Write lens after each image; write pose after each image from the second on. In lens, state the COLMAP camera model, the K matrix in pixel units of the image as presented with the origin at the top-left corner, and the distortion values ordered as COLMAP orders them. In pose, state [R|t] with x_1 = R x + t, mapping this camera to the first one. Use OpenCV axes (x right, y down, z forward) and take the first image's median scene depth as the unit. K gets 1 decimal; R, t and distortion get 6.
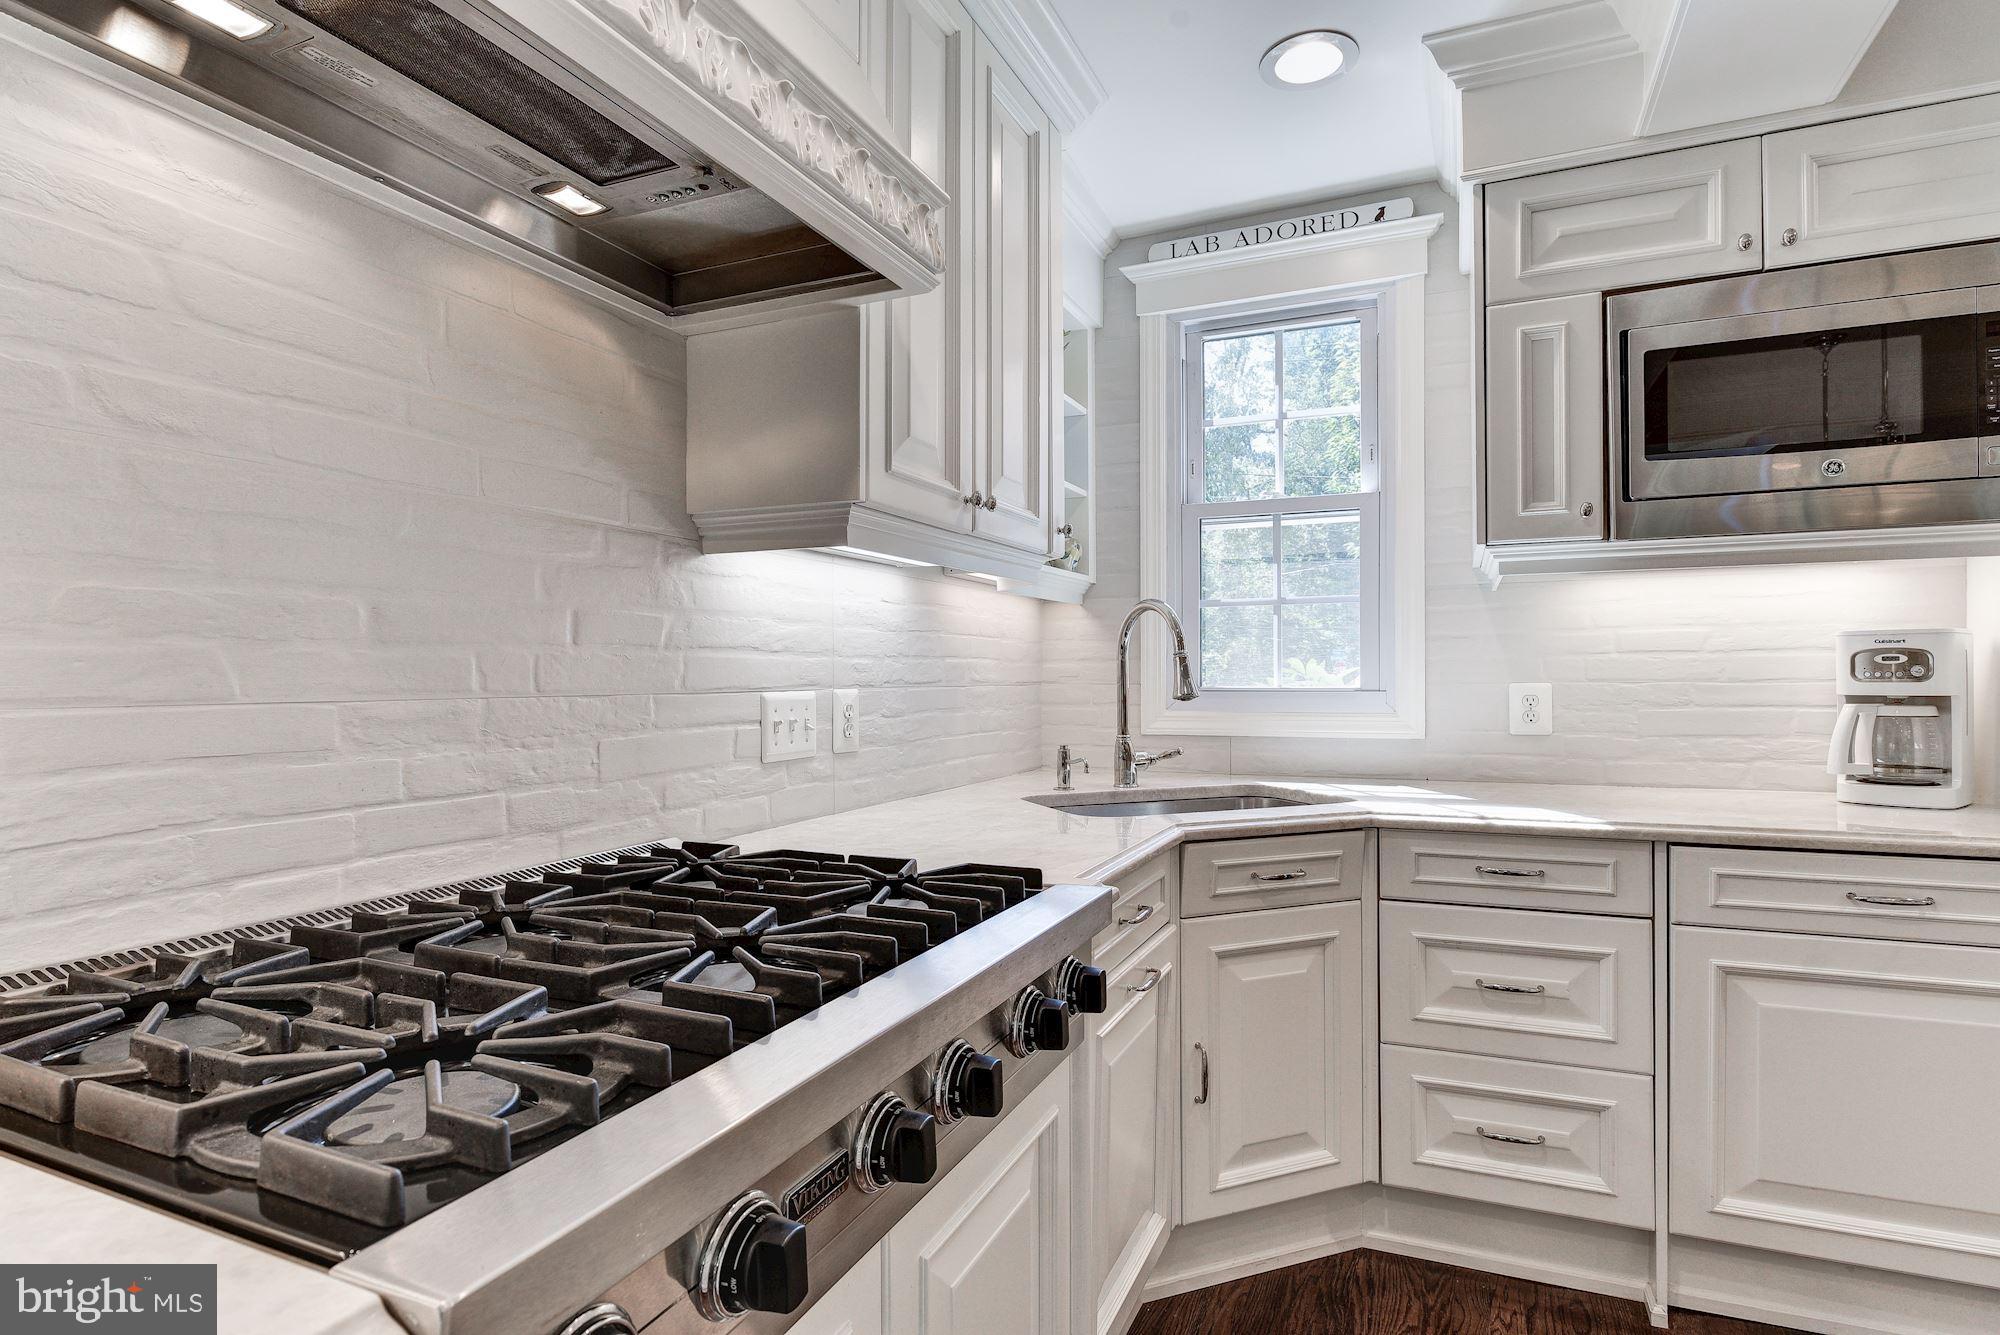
lens RADIAL K [[1000.9, 0, 1073.6], [0, 1000.9, 671.6], [0, 0, 1]] dist [-0.003732, -0.000208]
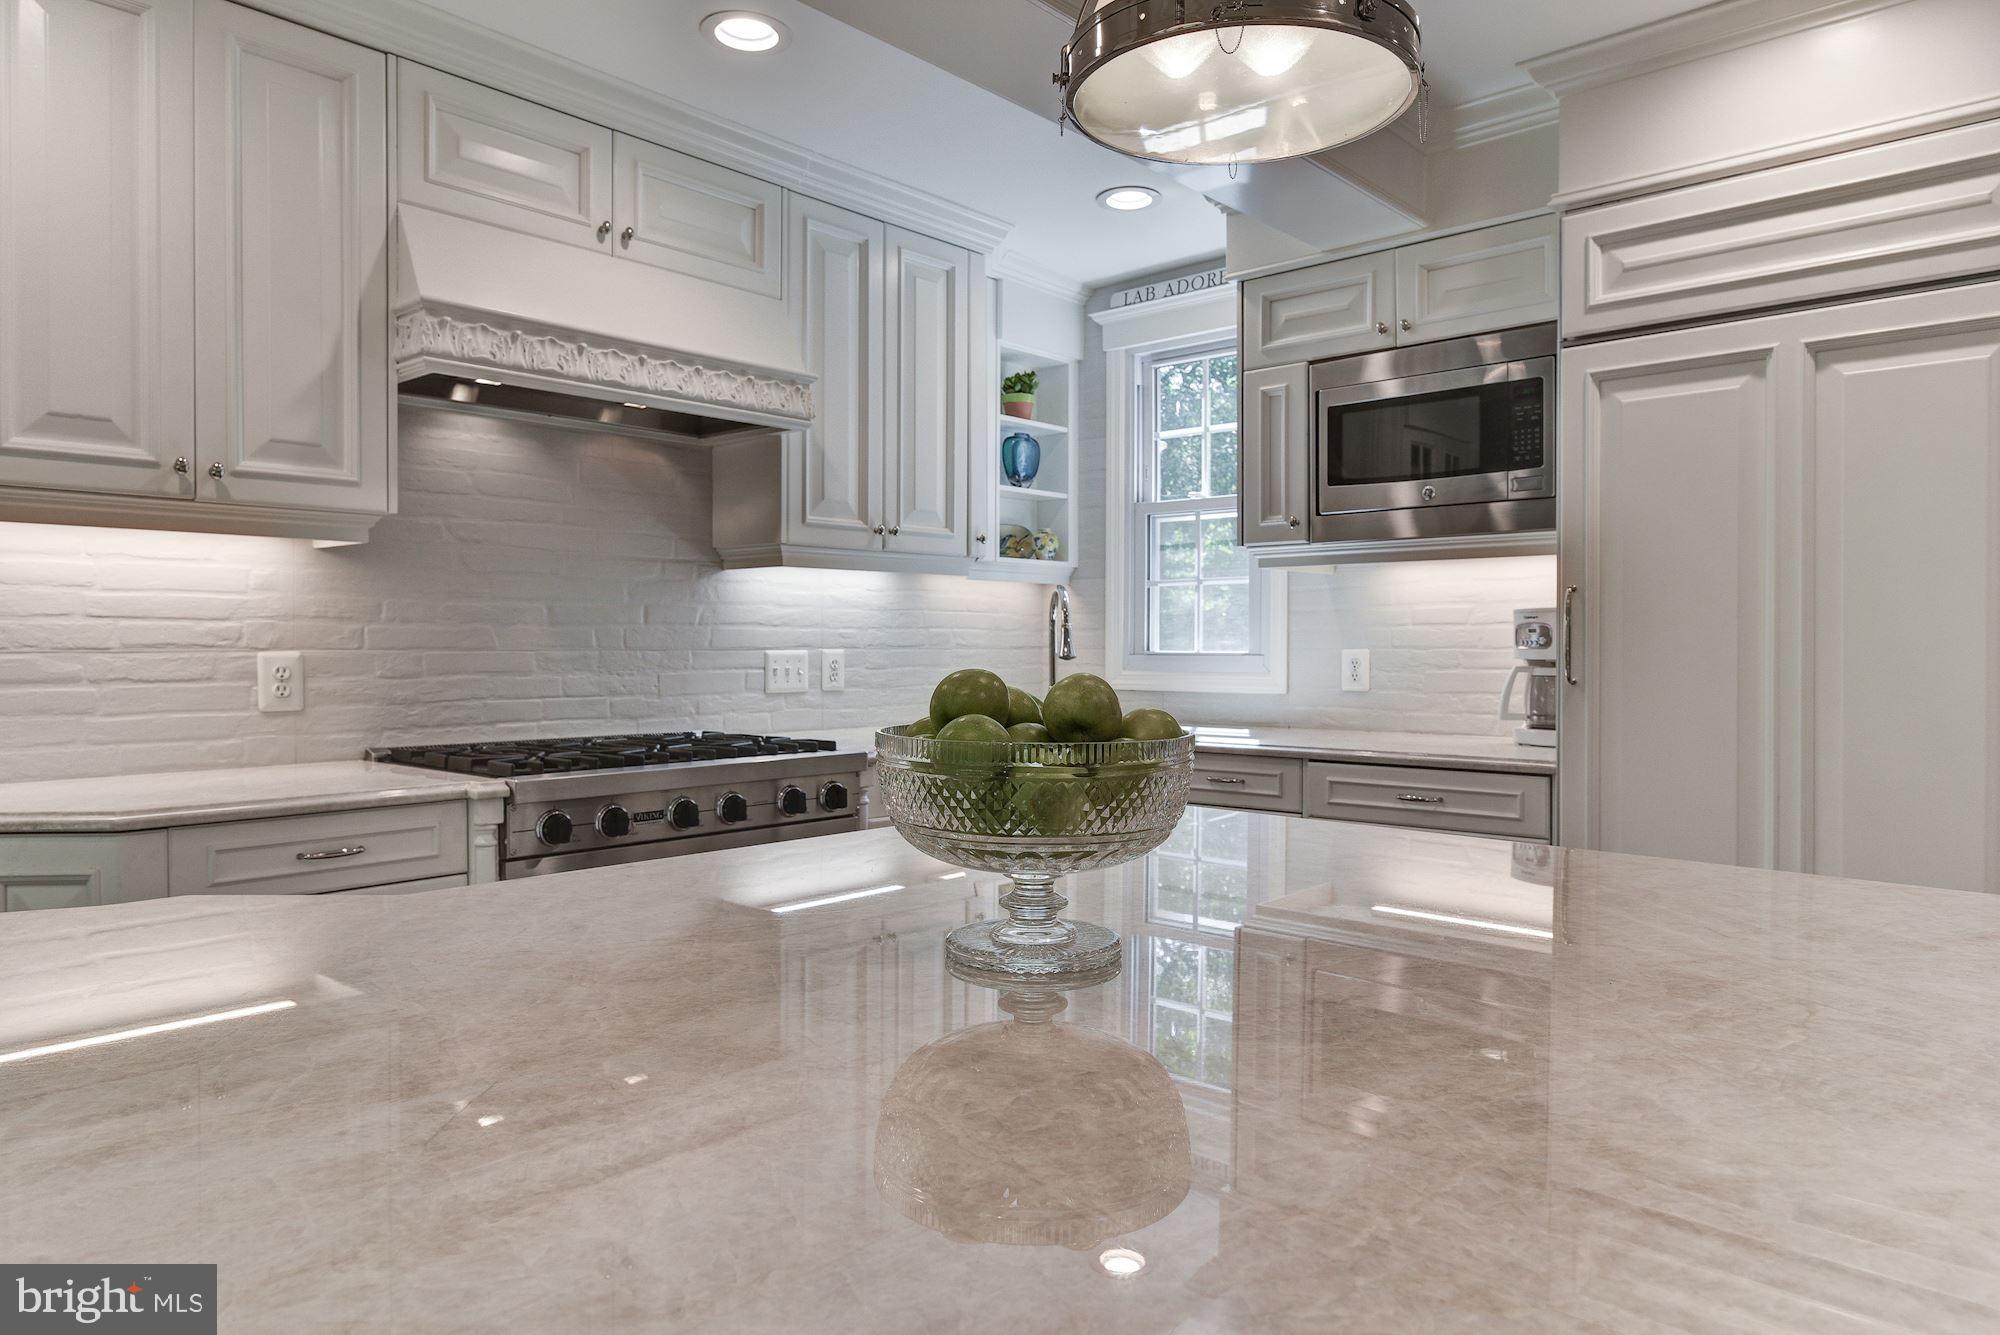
lens RADIAL K [[1268.9, 0, 993.3], [0, 1268.9, 663.6], [0, 0, 1]] dist [-0.003577, -0.000993]
pose [[0.933143, 0.010687, -0.359347, 0.872426], [-0.003557, 0.999784, 0.020498, -0.001677], [0.359488, -0.017849, 0.932979, -0.901777]]
